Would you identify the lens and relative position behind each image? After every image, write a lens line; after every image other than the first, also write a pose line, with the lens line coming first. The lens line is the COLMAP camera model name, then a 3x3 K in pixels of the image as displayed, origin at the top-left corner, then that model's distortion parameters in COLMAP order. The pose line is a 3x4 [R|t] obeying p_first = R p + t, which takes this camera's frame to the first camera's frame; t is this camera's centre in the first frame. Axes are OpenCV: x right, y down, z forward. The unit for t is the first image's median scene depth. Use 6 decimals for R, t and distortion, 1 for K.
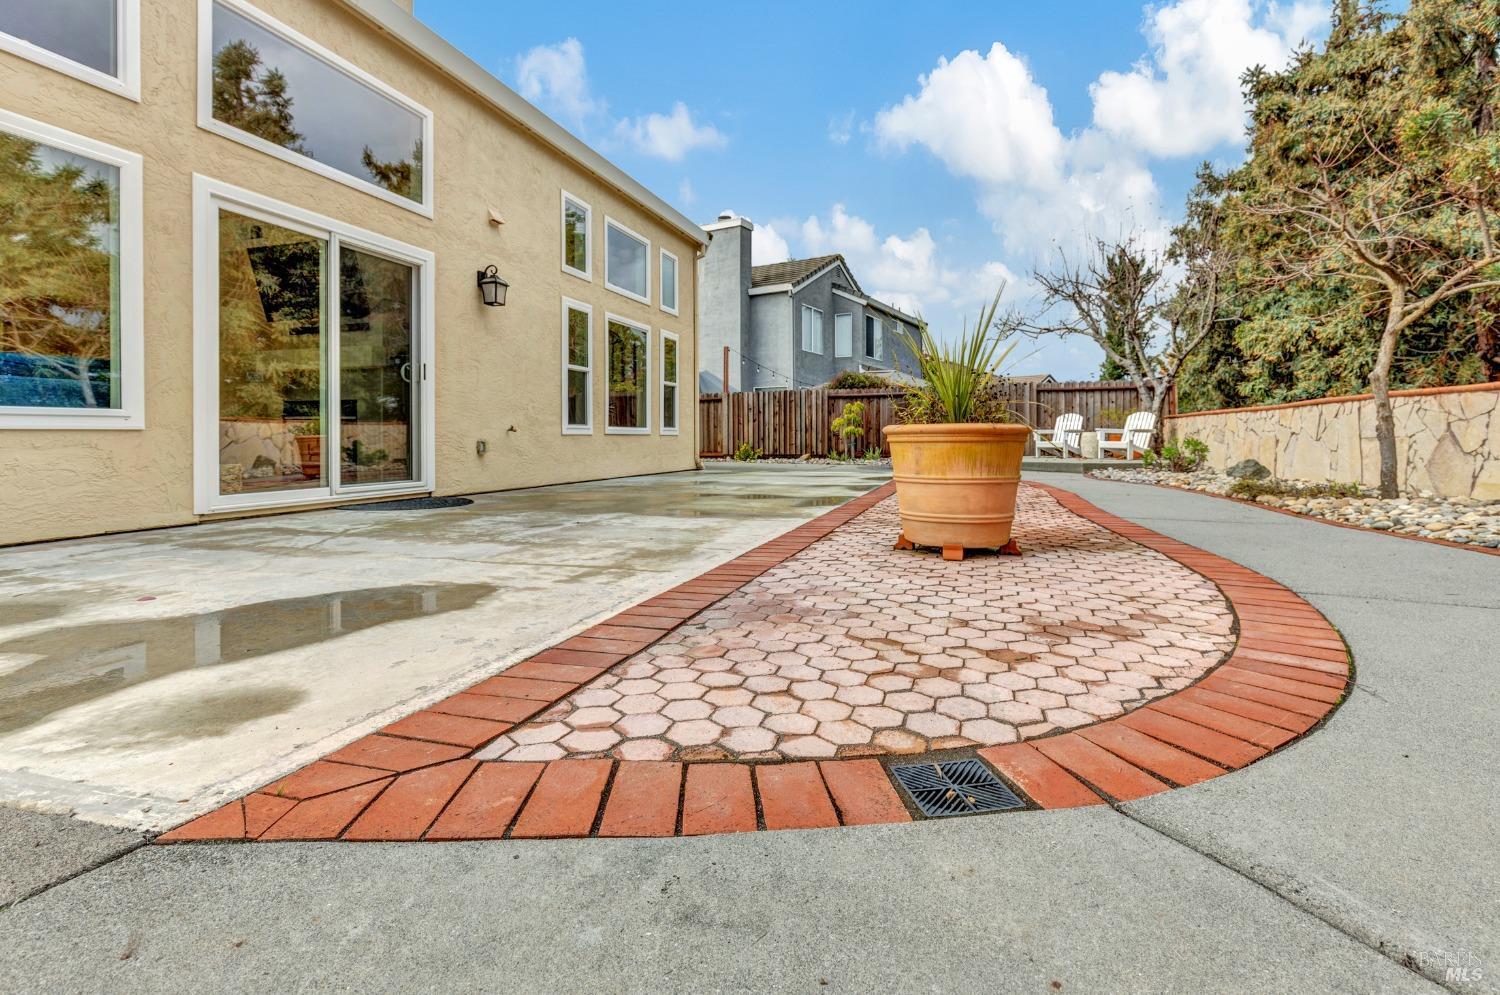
lens RADIAL K [[709.9, 0, 749.4], [0, 709.9, 449.1], [0, 0, 1]] dist [-0.000152, -0.000015]
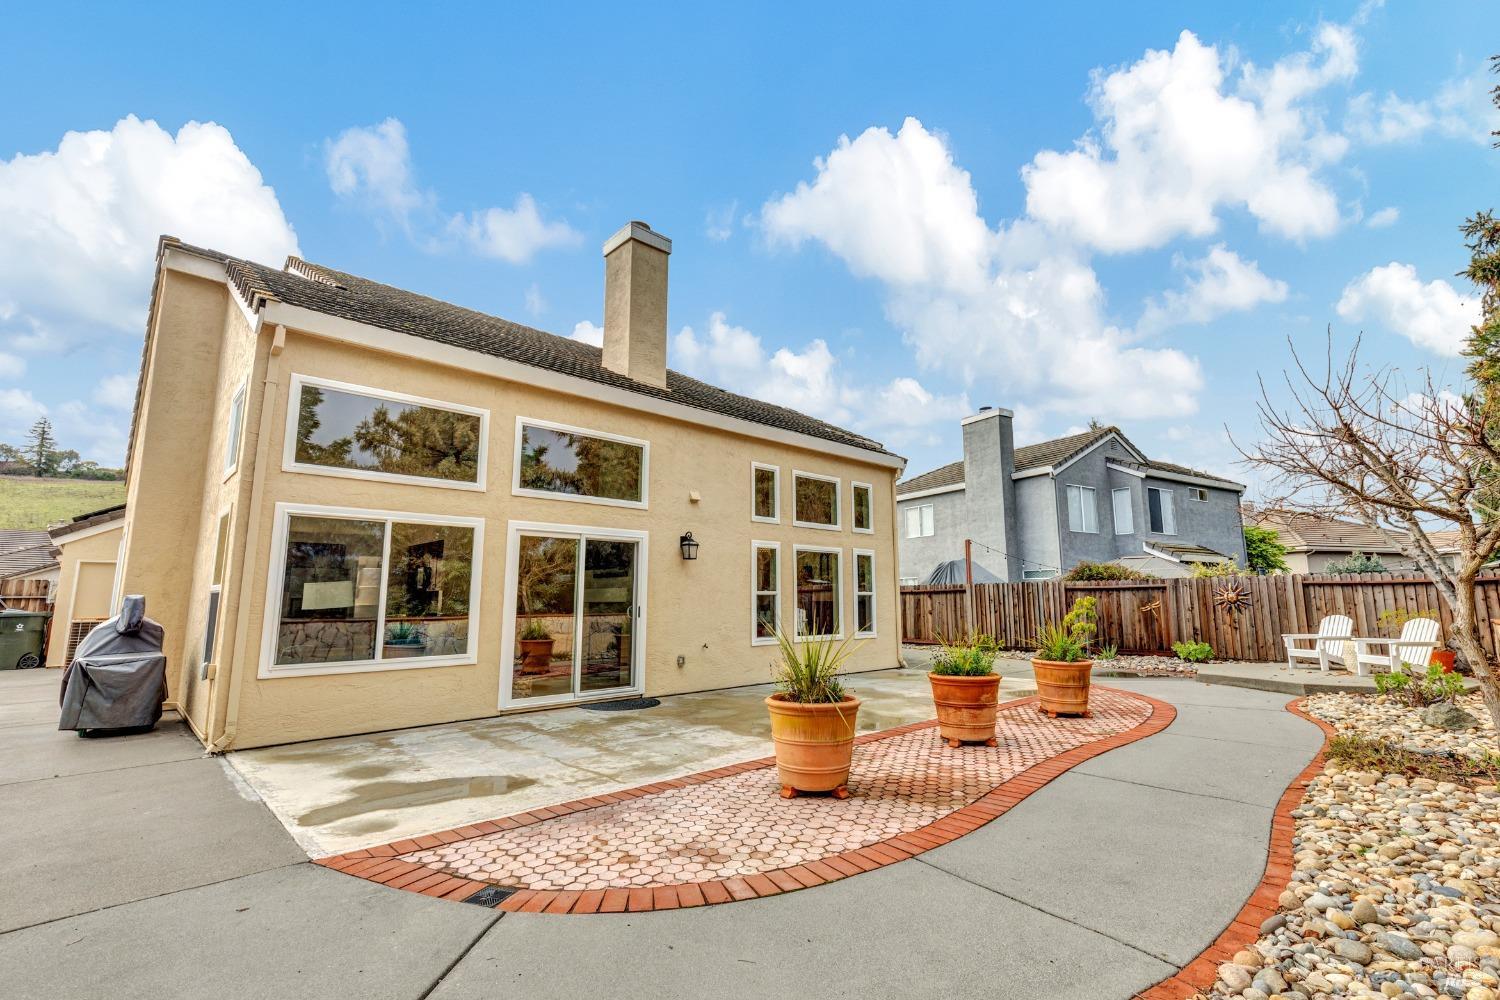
lens RADIAL K [[720.1, 0, 745.6], [0, 720.1, 453.5], [0, 0, 1]] dist [0.006248, 0.000584]
pose [[0.851715, -0.110627, -0.512194, 0.434355], [0.008089, 0.980120, -0.198241, -0.102310], [0.523942, 0.164702, 0.835678, -0.174422]]
